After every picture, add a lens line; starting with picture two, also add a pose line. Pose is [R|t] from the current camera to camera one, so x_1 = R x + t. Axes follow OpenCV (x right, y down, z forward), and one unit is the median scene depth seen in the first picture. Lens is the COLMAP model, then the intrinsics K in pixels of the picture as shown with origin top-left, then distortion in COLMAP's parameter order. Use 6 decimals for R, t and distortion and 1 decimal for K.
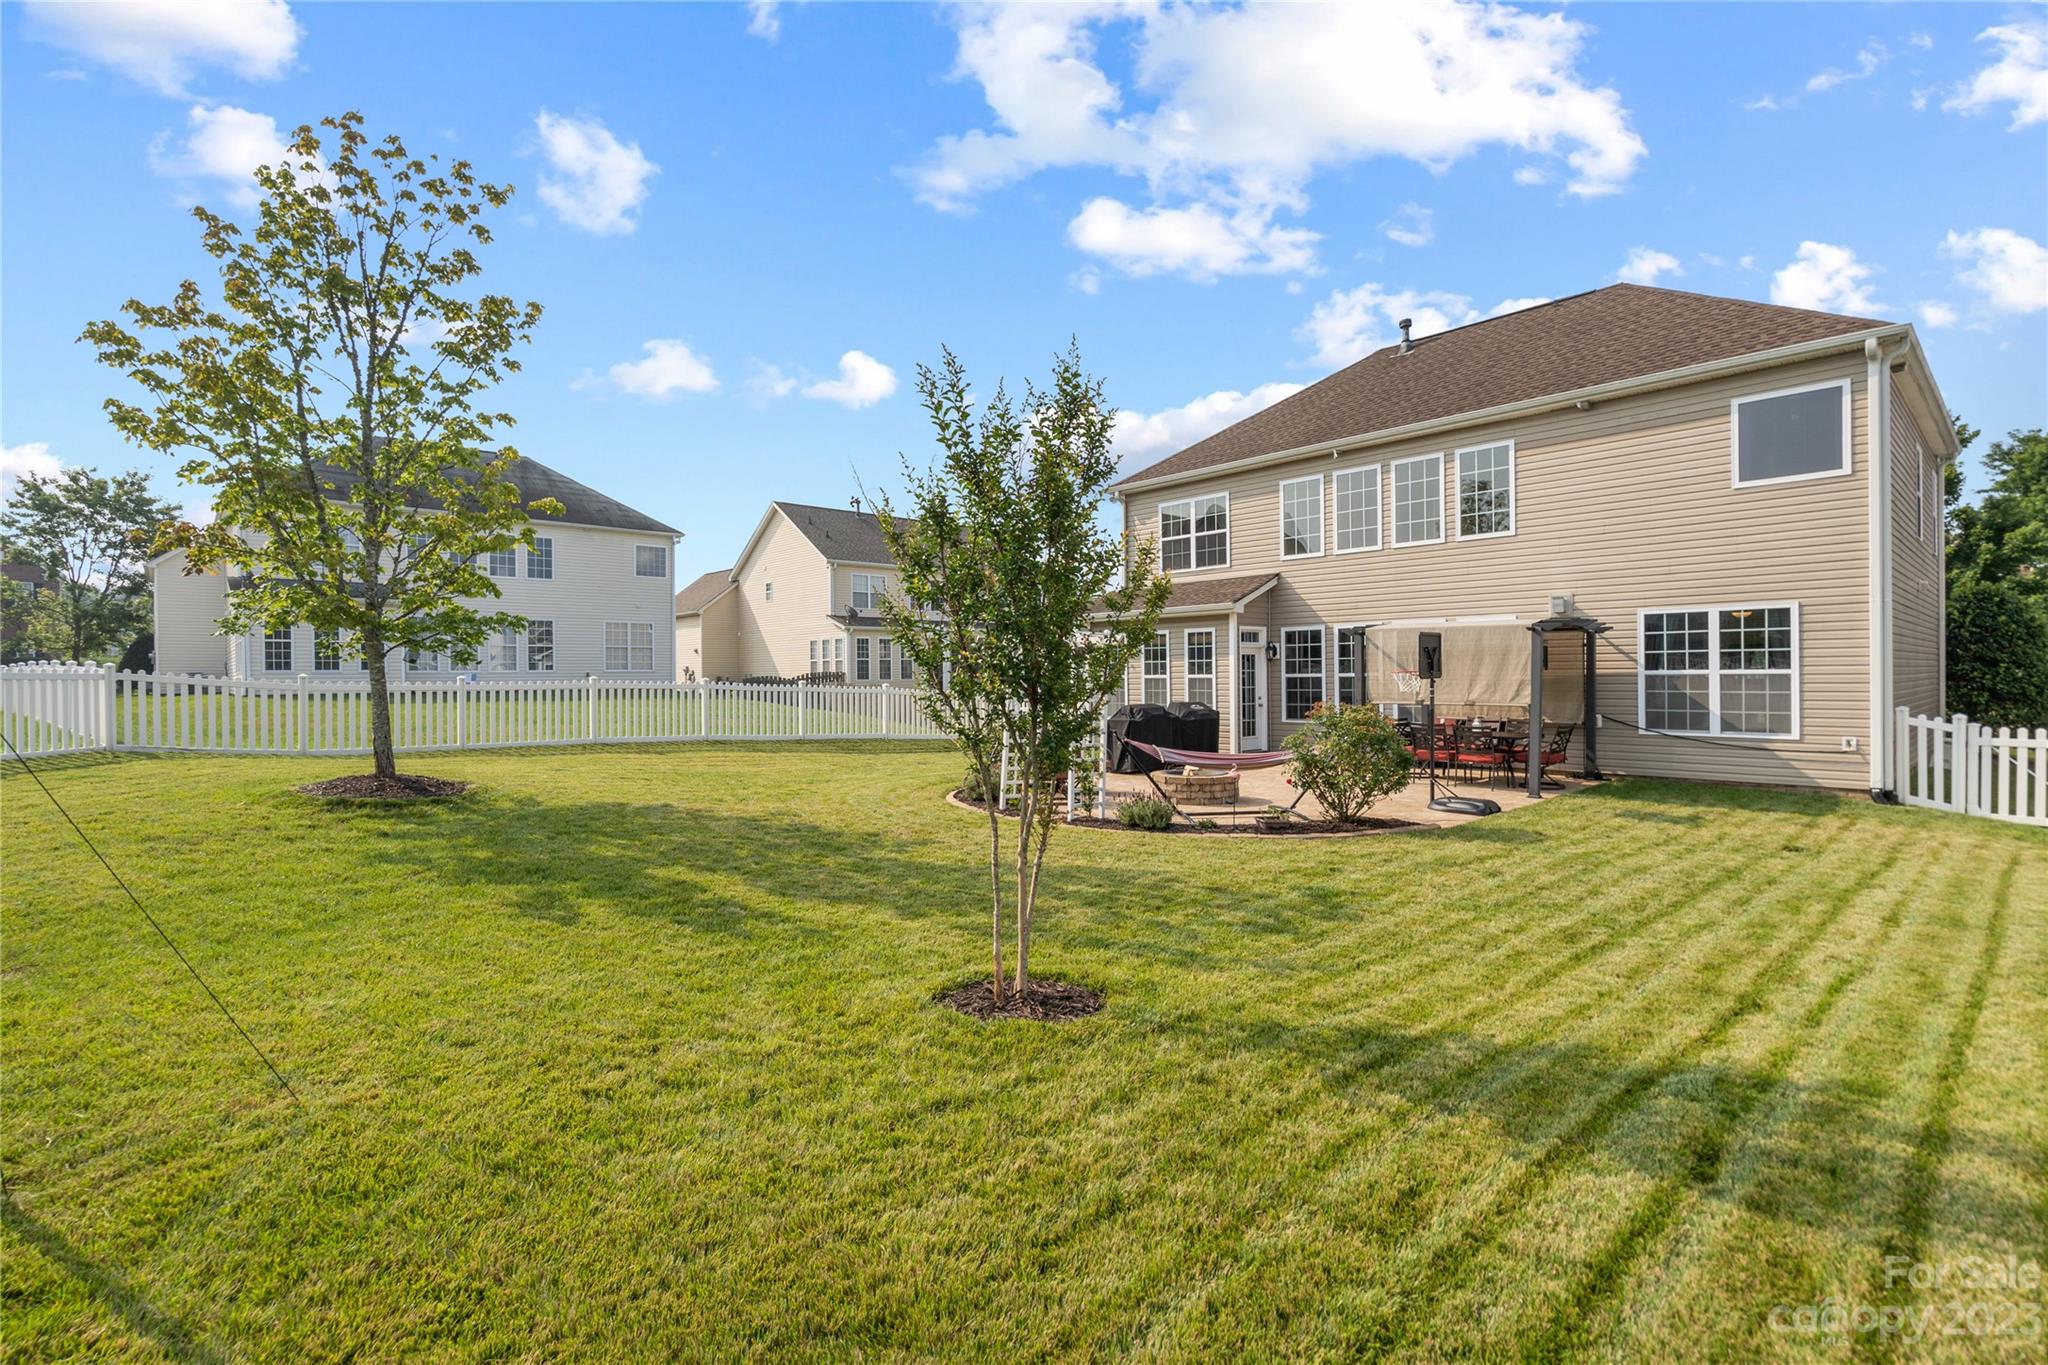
lens RADIAL K [[954.5, 0, 1024.0], [0, 954.5, 682.5], [0, 0, 1]] dist [-0.000603, 0.000019]
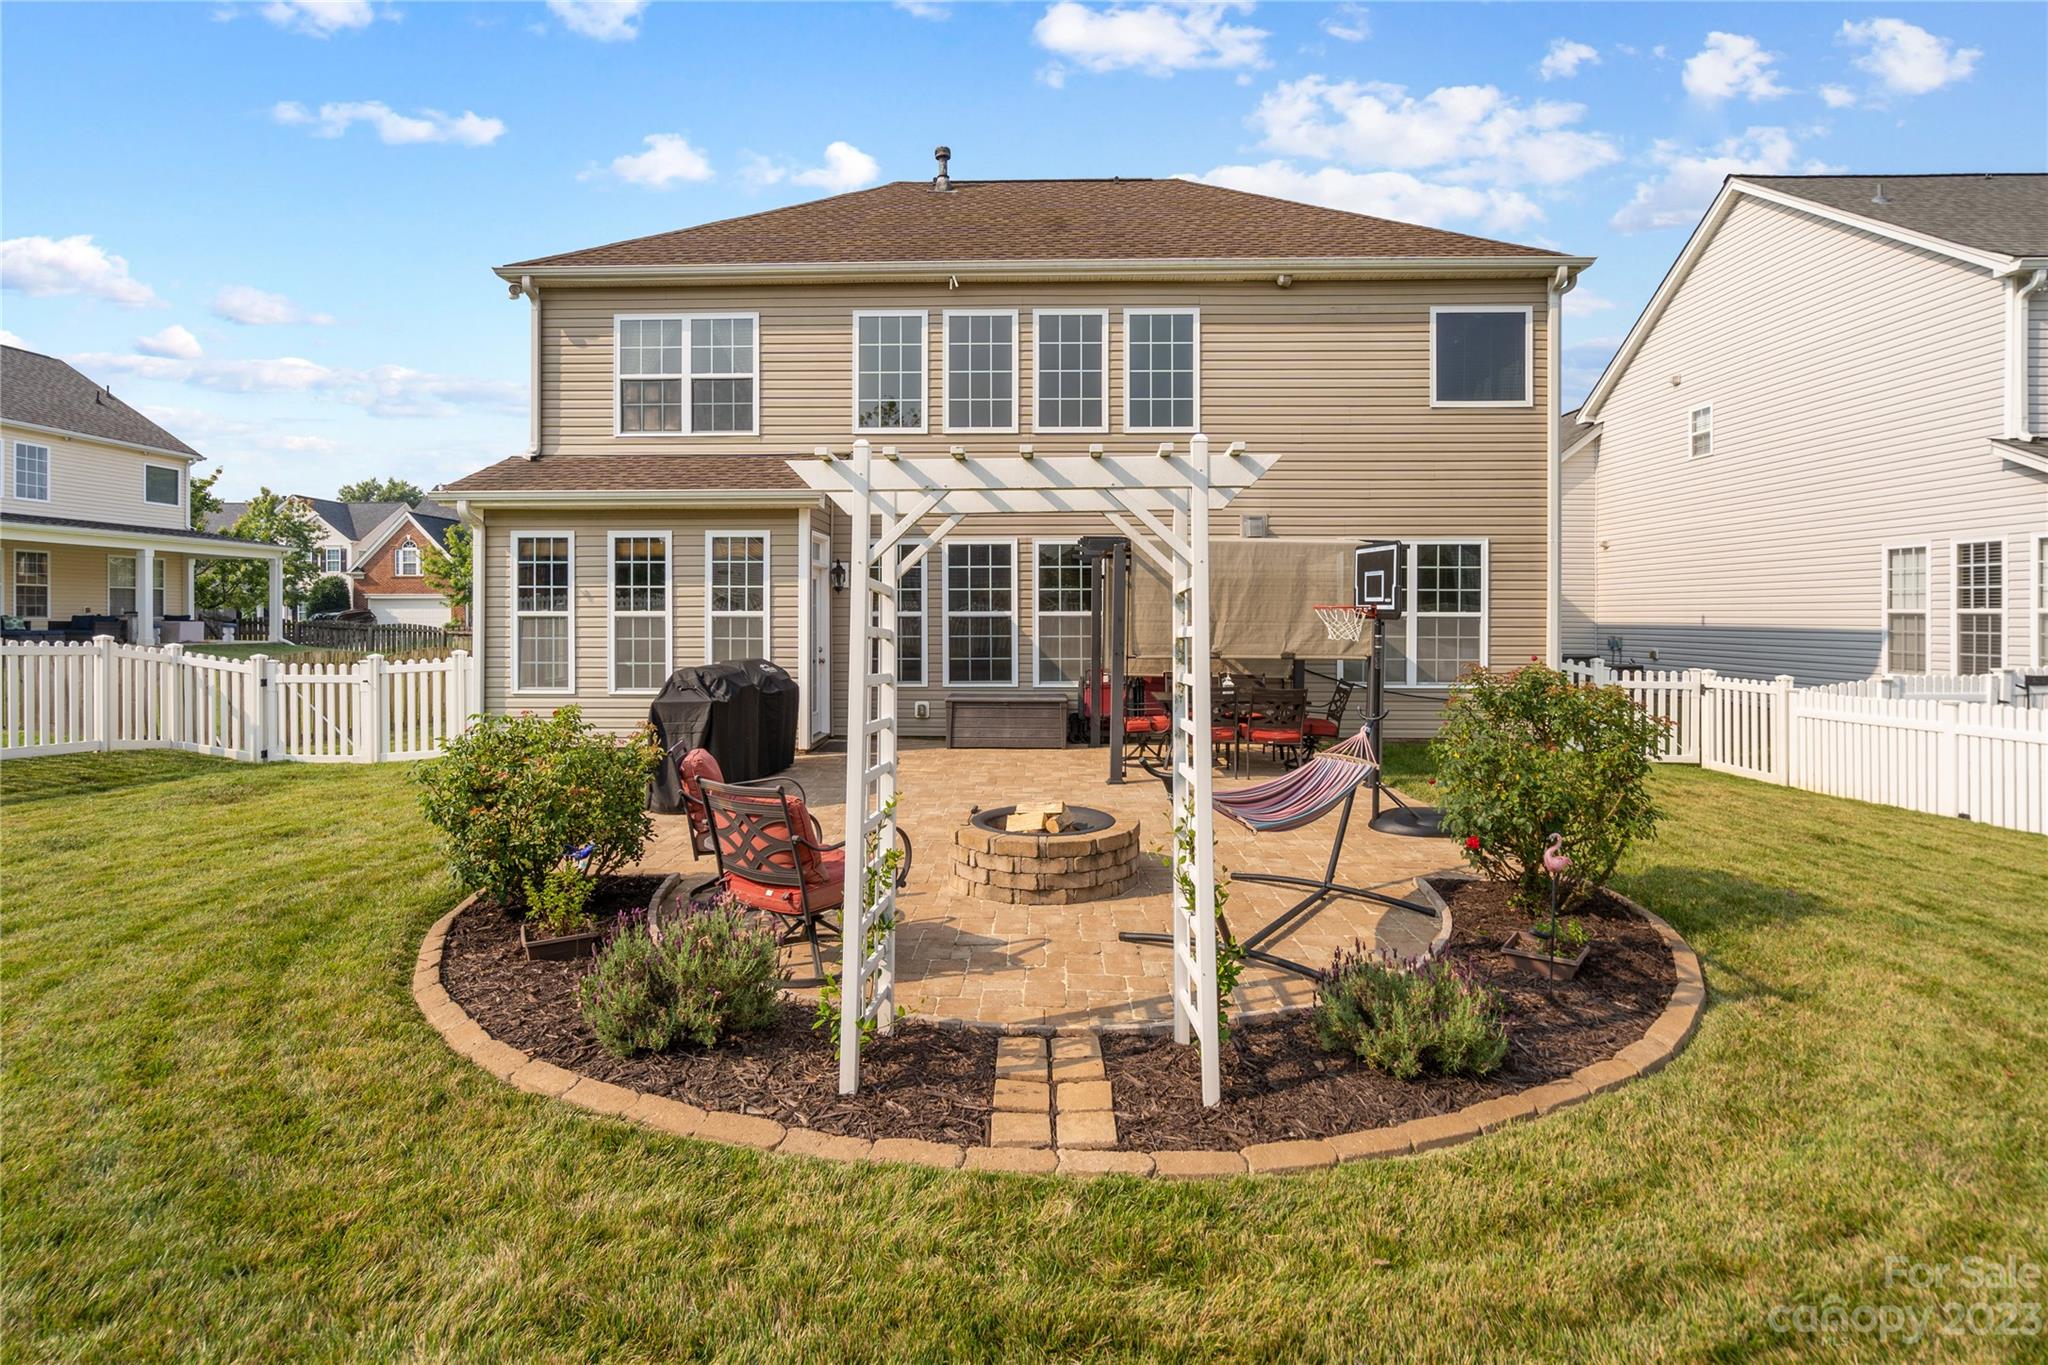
lens RADIAL K [[968.8, 0, 1027.0], [0, 968.8, 617.3], [0, 0, 1]] dist [-0.008057, 0.008017]
pose [[0.695202, 0.005363, 0.718794, -0.122538], [-0.002951, 0.999985, -0.004607, -0.002329], [-0.718808, 0.001082, 0.695208, 0.490231]]
